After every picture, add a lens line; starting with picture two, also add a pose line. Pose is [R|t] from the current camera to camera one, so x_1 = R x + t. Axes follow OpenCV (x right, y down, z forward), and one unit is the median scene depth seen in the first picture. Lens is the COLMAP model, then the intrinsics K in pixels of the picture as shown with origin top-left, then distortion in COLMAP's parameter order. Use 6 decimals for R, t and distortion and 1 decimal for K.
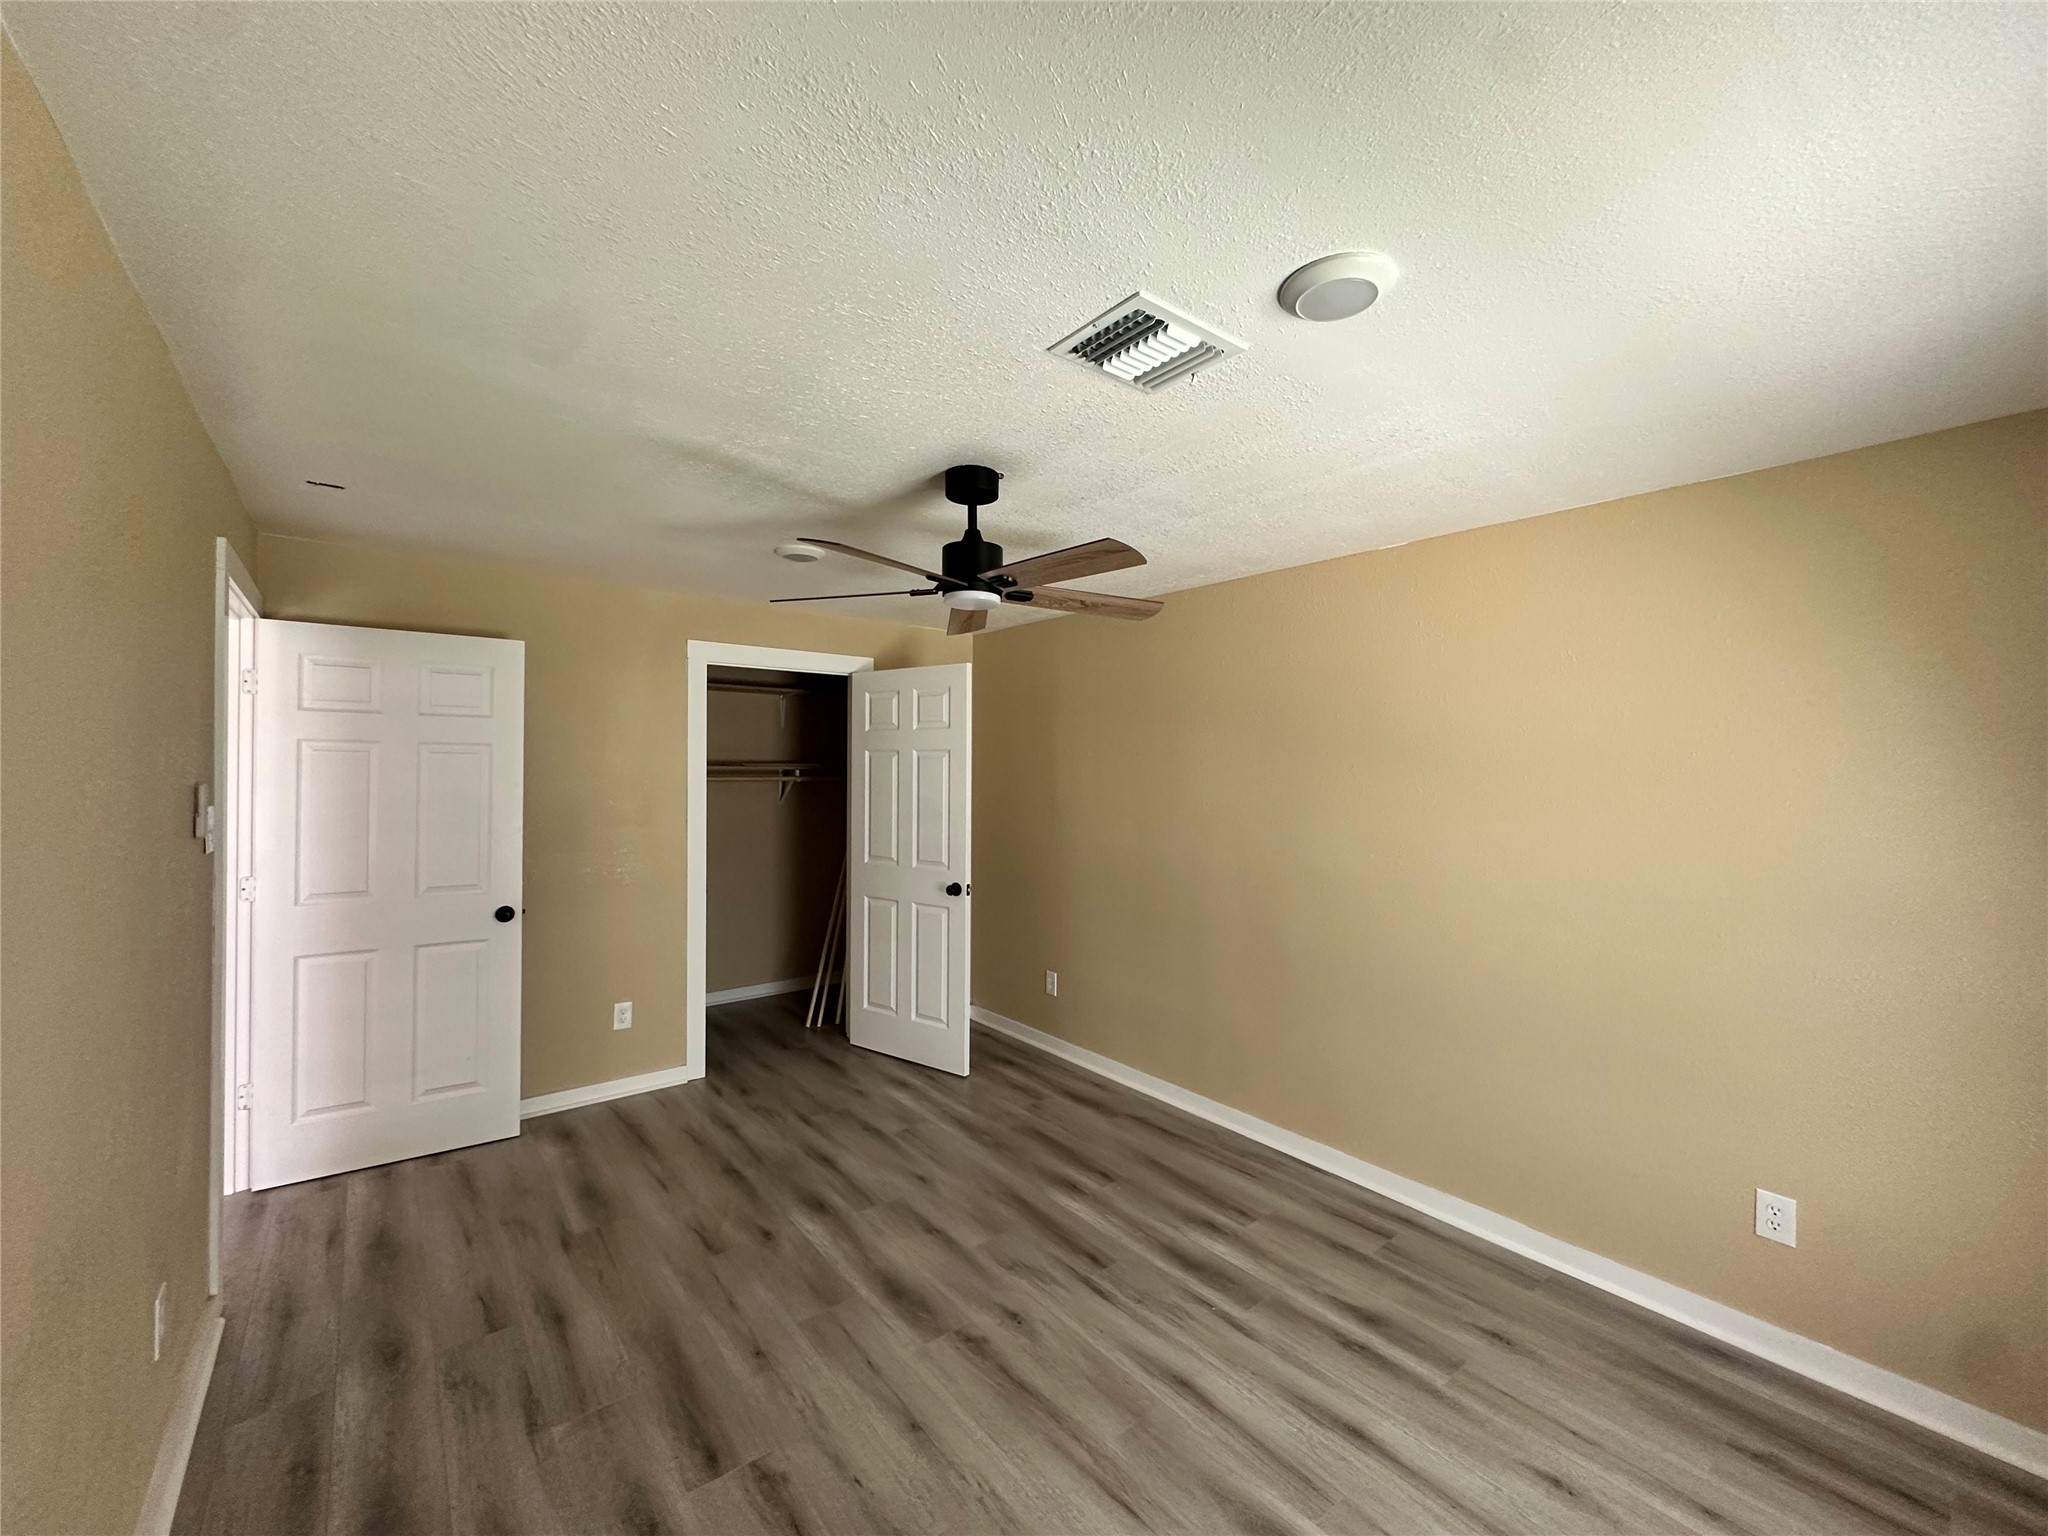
lens RADIAL K [[820.1, 0, 1030.9], [0, 820.1, 761.9], [0, 0, 1]] dist [-0.004585, 0.000757]
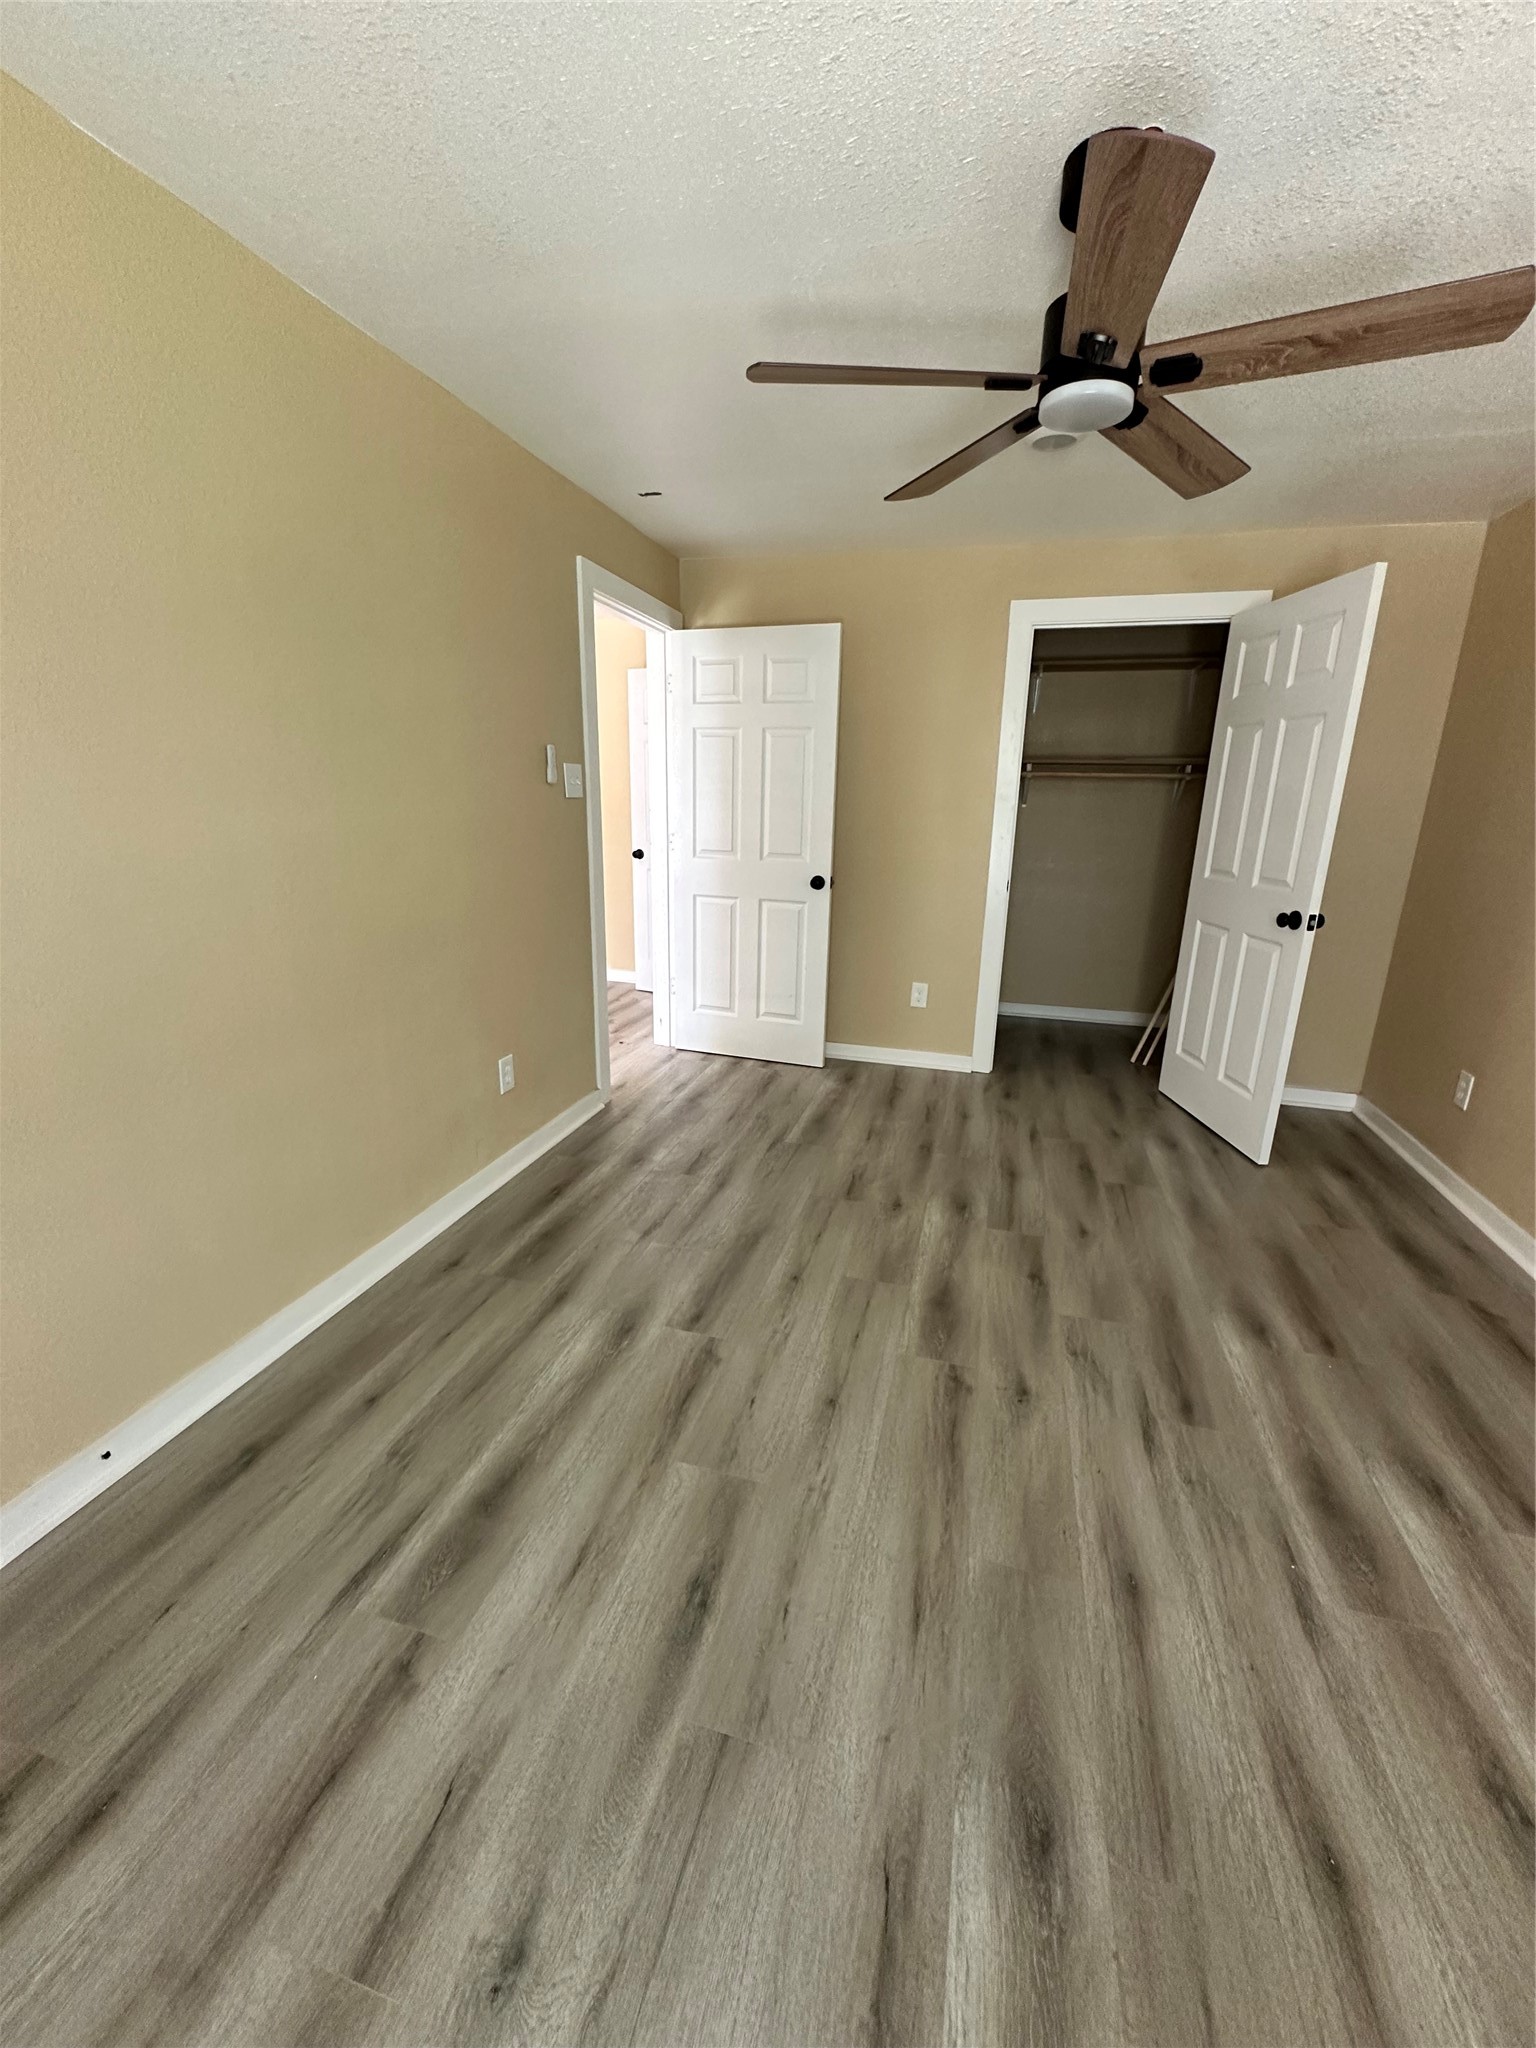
lens RADIAL K [[820.1, 0, 768.3], [0, 820.1, 1025.8], [0, 0, 1]] dist [-0.004585, 0.000757]
pose [[0.577847, 0.227378, -0.783832, 0.317929], [-0.008572, 0.962045, 0.272756, 0.075369], [0.816100, -0.150892, 0.557864, 0.305171]]
